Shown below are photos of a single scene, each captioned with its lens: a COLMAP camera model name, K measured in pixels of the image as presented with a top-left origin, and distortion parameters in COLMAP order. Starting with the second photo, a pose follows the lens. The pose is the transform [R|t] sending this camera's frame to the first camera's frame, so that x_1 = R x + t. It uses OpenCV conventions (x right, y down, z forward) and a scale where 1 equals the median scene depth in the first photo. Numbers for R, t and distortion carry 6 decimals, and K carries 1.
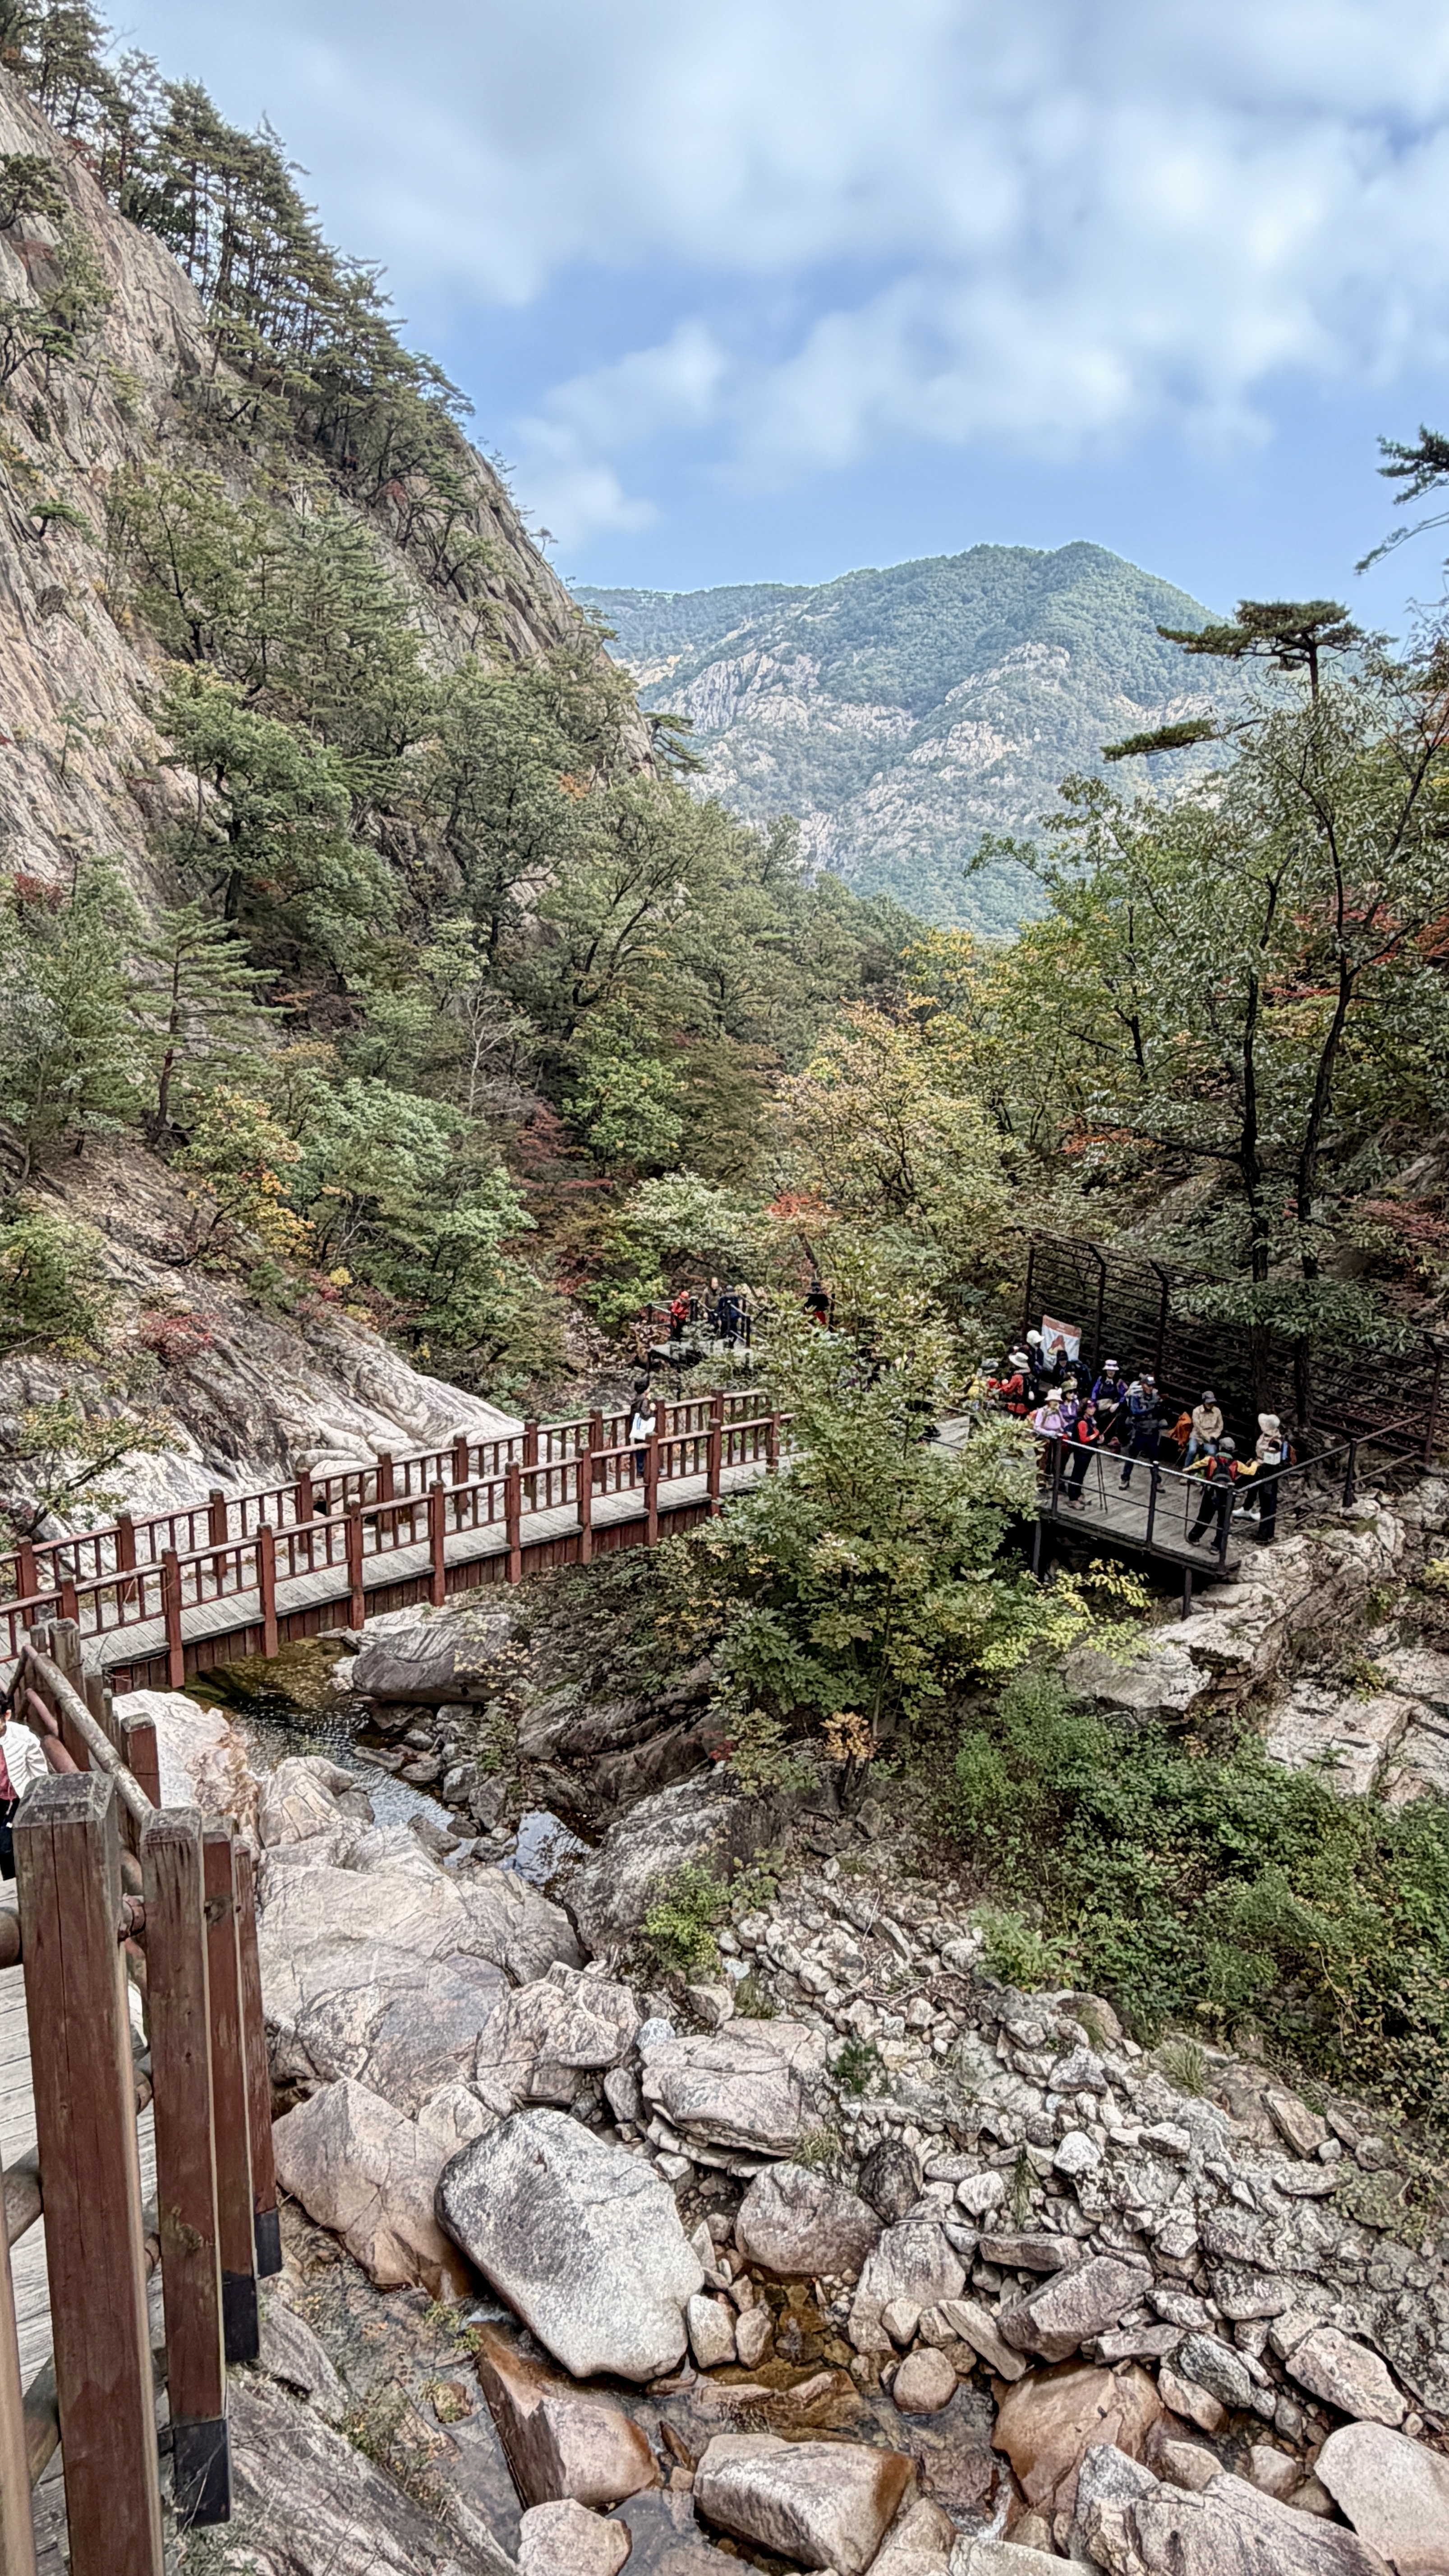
lens RADIAL K [[1725.6, 0, 724.5], [0, 1725.6, 1288.0], [0, 0, 1]] dist [-0.004402, 0.018302]
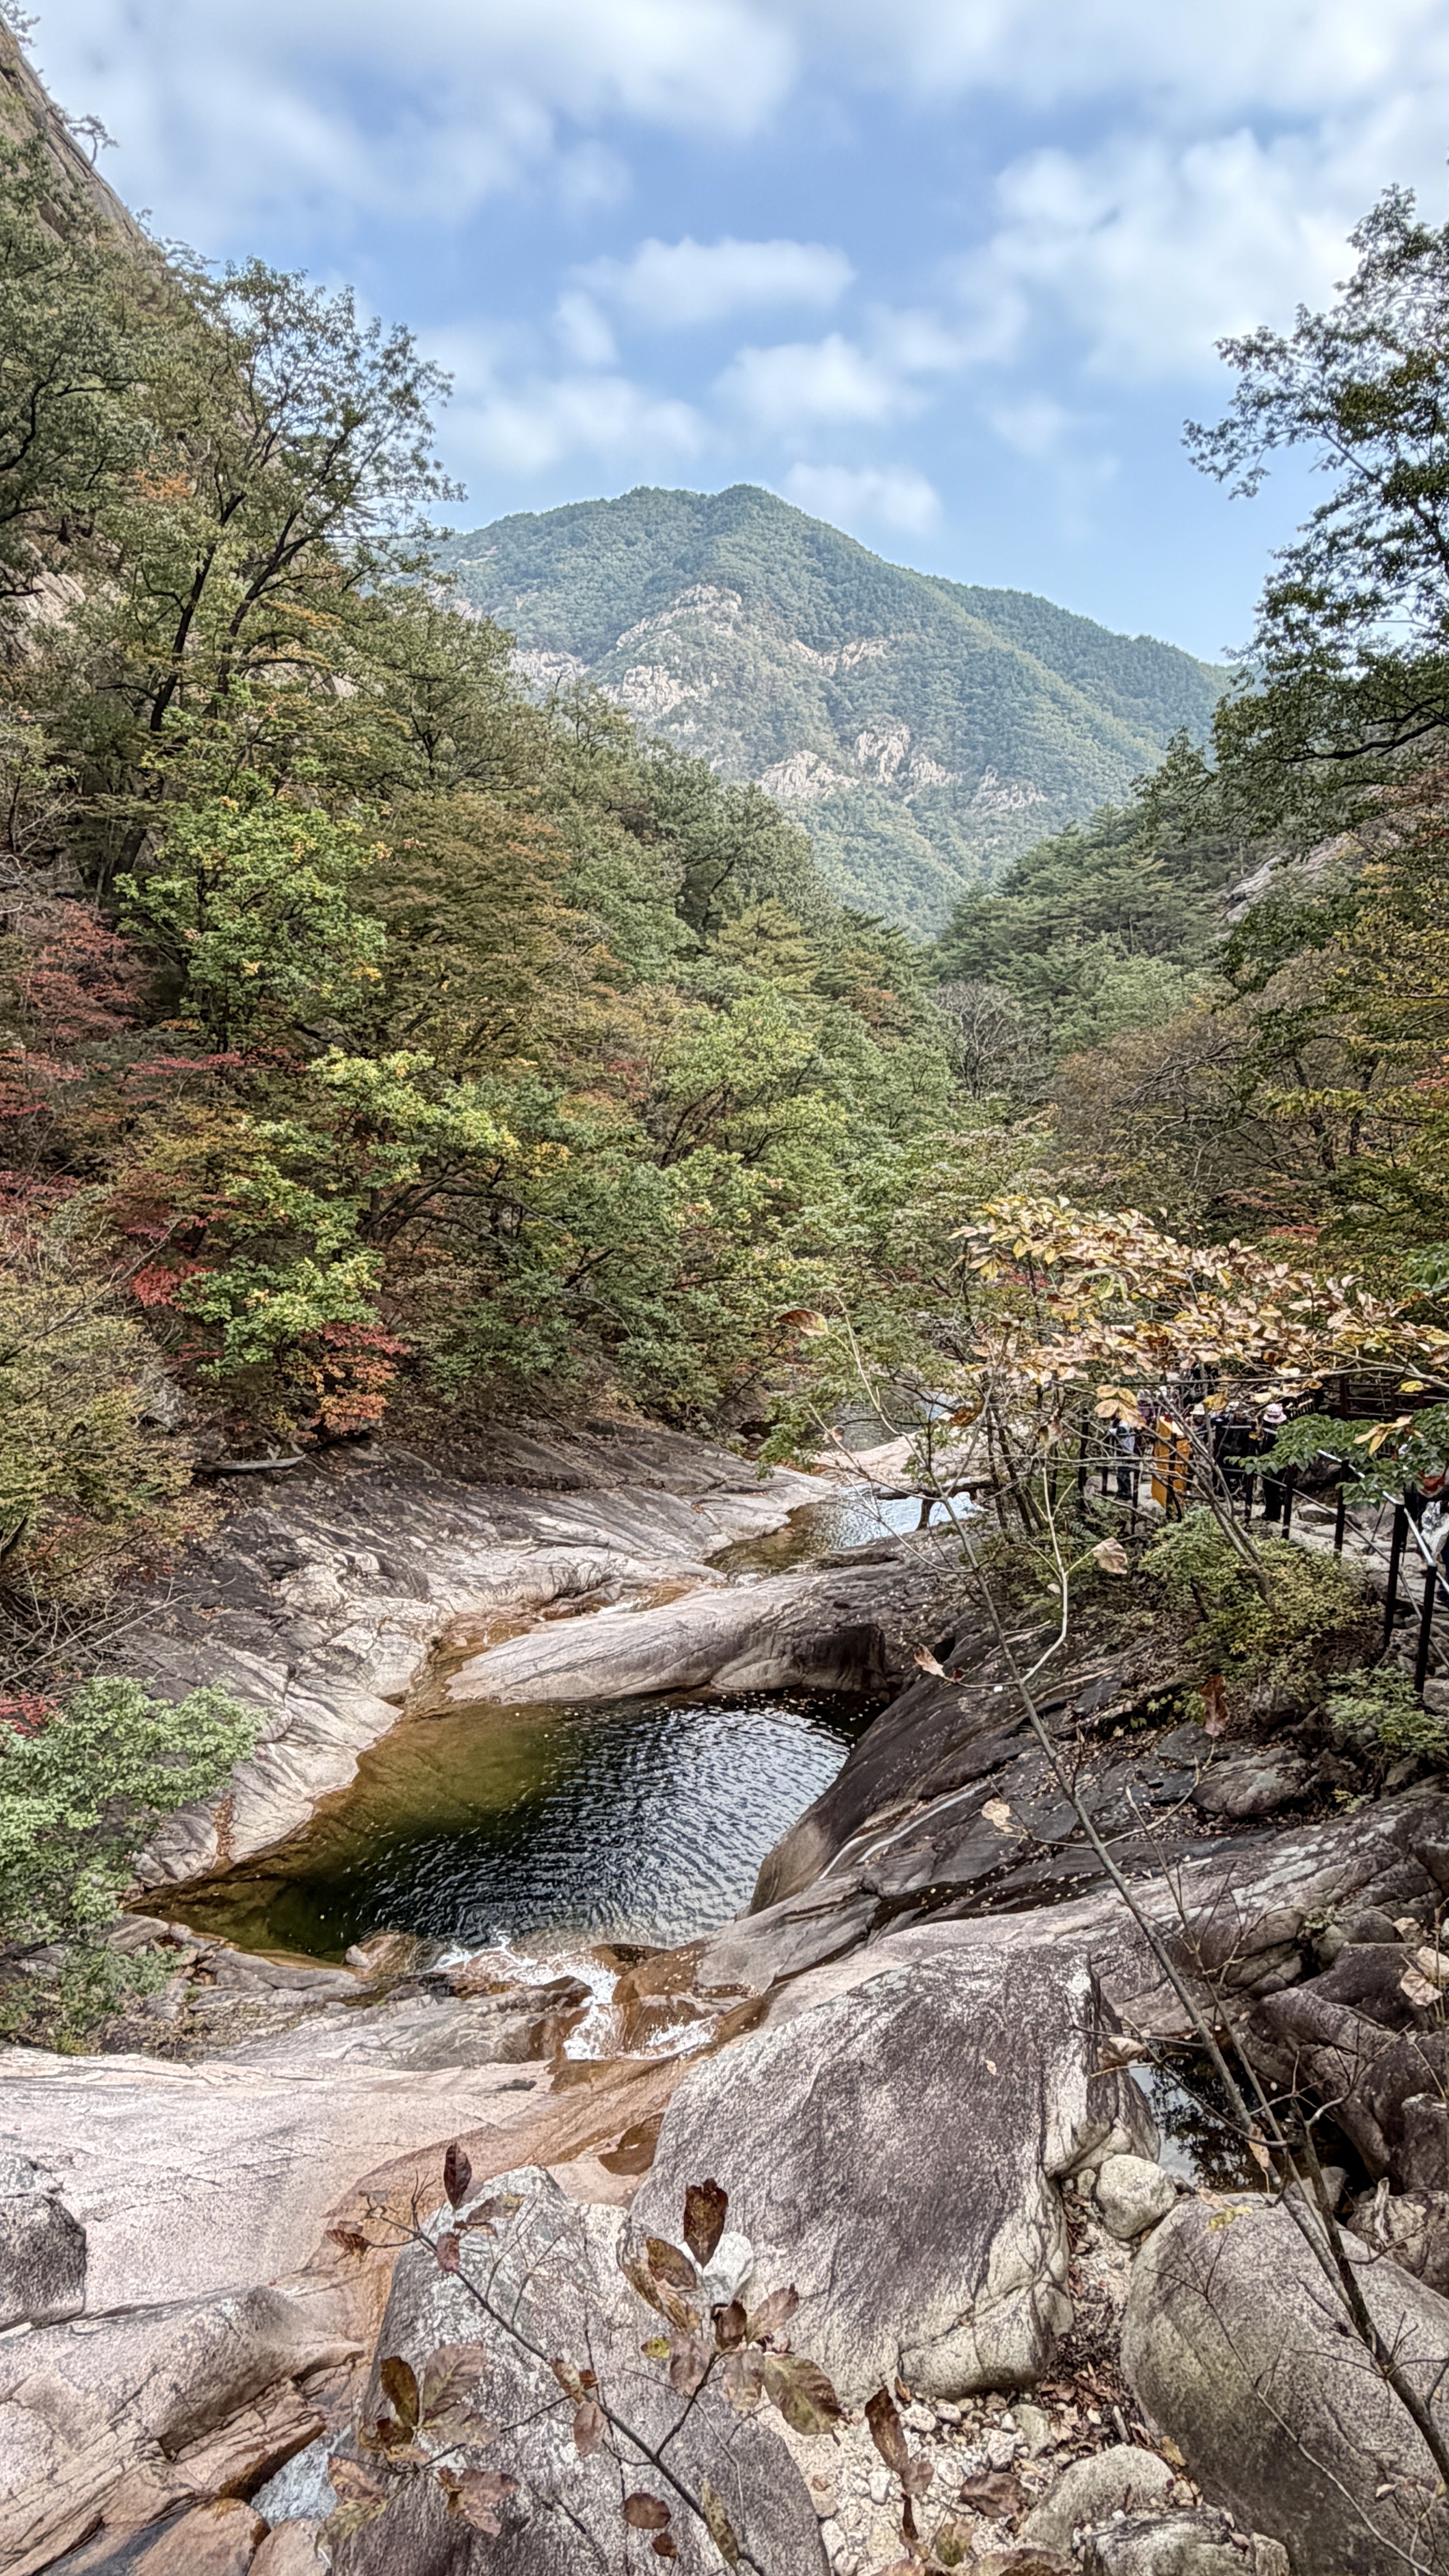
lens RADIAL K [[1725.6, 0, 724.5], [0, 1725.6, 1288.0], [0, 0, 1]] dist [-0.004402, 0.018302]
pose [[0.982708, -0.066165, 0.172937, -0.016078], [0.063900, 0.997782, 0.018634, 0.000282], [-0.173787, -0.007261, 0.984757, 0.382754]]
